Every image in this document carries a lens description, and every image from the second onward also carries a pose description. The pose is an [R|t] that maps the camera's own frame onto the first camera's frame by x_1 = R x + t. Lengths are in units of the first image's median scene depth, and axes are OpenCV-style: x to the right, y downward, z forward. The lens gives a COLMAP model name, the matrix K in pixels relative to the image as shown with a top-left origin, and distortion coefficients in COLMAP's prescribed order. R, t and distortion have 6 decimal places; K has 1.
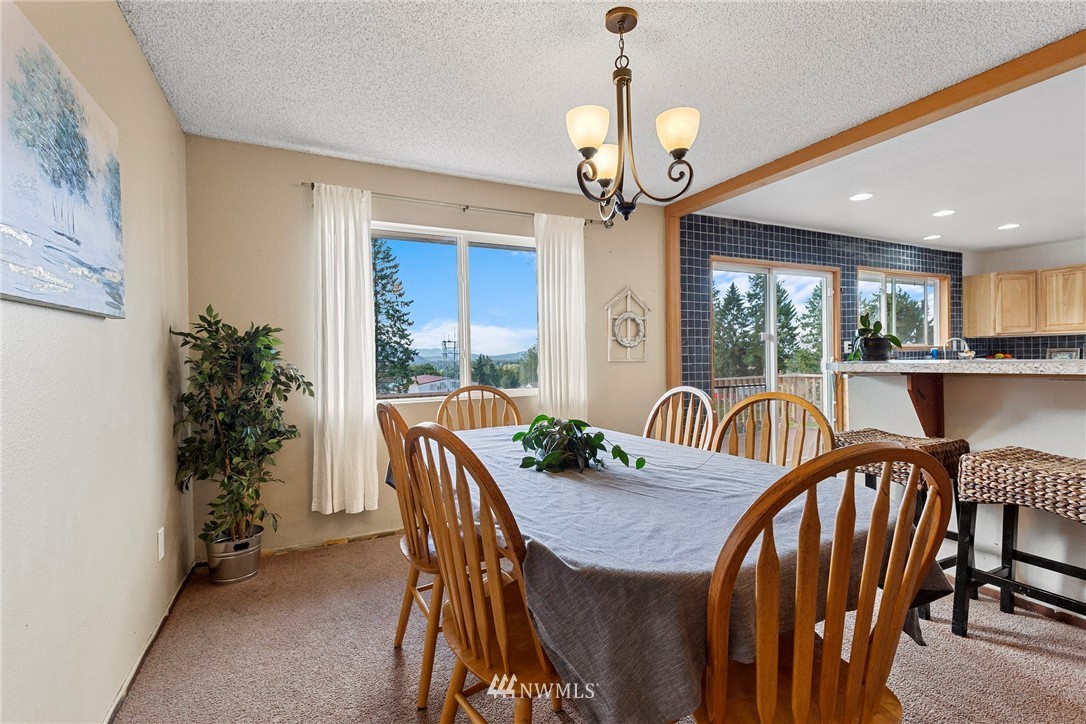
lens RADIAL K [[490.4, 0, 543.0], [0, 490.4, 362.0], [0, 0, 1]] dist [-0.001773, -0.000827]
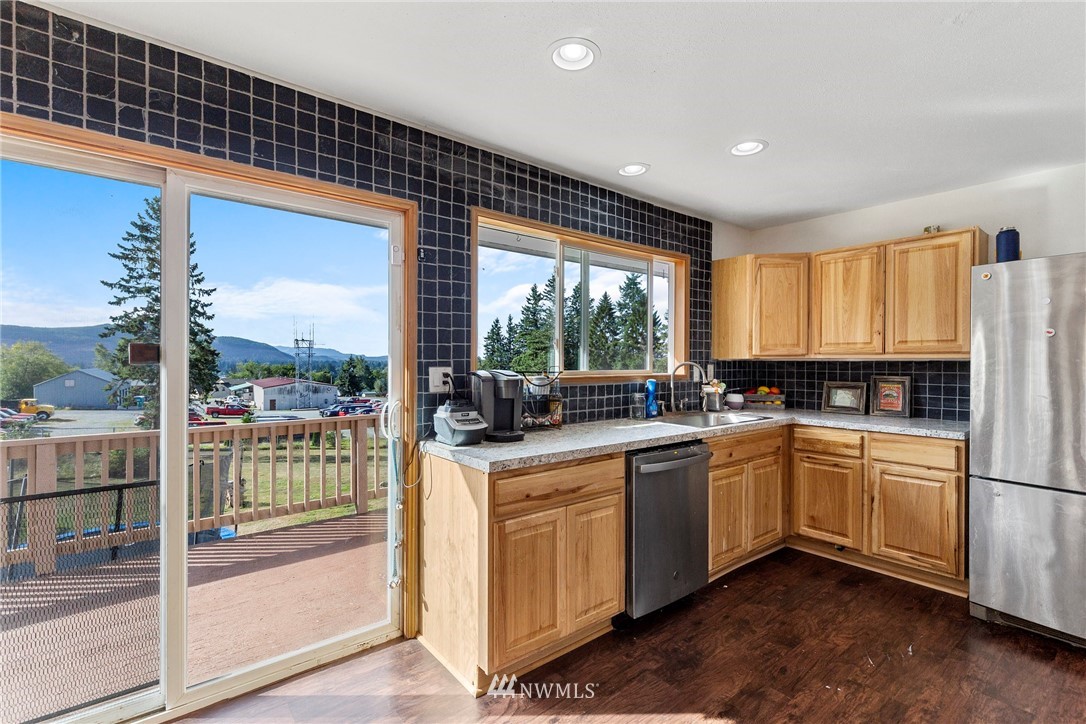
lens RADIAL K [[490.4, 0, 543.0], [0, 490.4, 362.0], [0, 0, 1]] dist [-0.001773, -0.000827]
pose [[0.974821, 0.022238, 0.221876, 0.520394], [-0.020663, 0.999742, -0.009415, -0.037753], [-0.222028, 0.004593, 0.975029, 0.450664]]
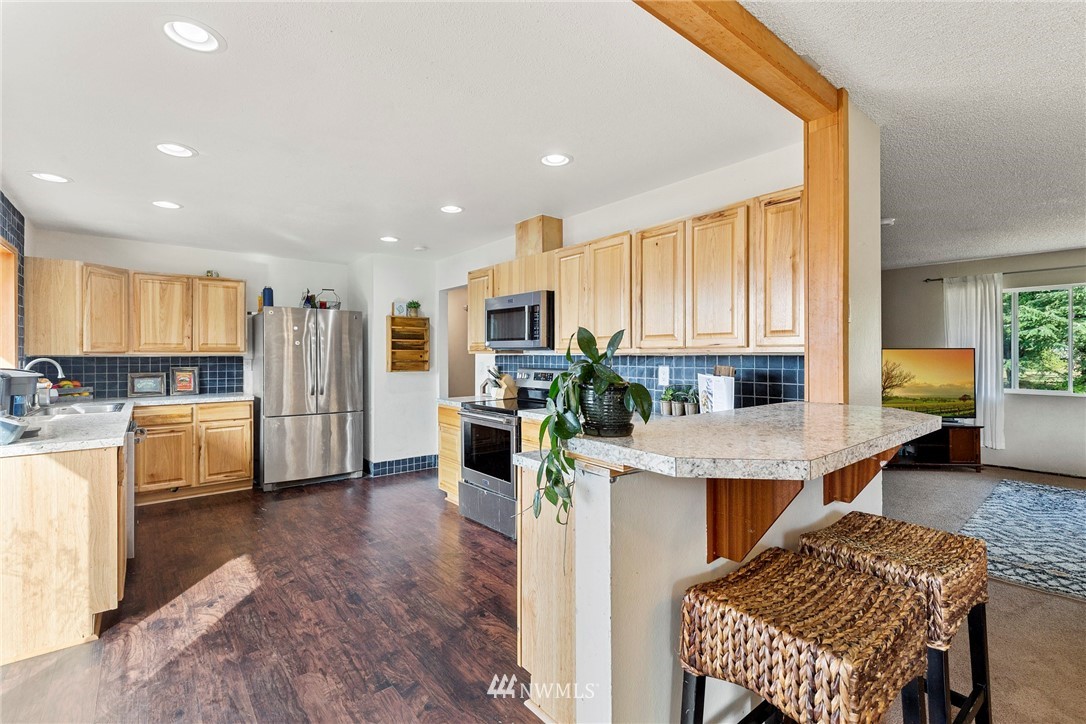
lens RADIAL K [[490.4, 0, 543.0], [0, 490.4, 362.0], [0, 0, 1]] dist [-0.001773, -0.000827]
pose [[-0.225218, 0.008322, 0.974273, 0.120540], [0.012881, 0.999902, -0.005563, -0.031390], [-0.974223, 0.011297, -0.225303, 0.514495]]
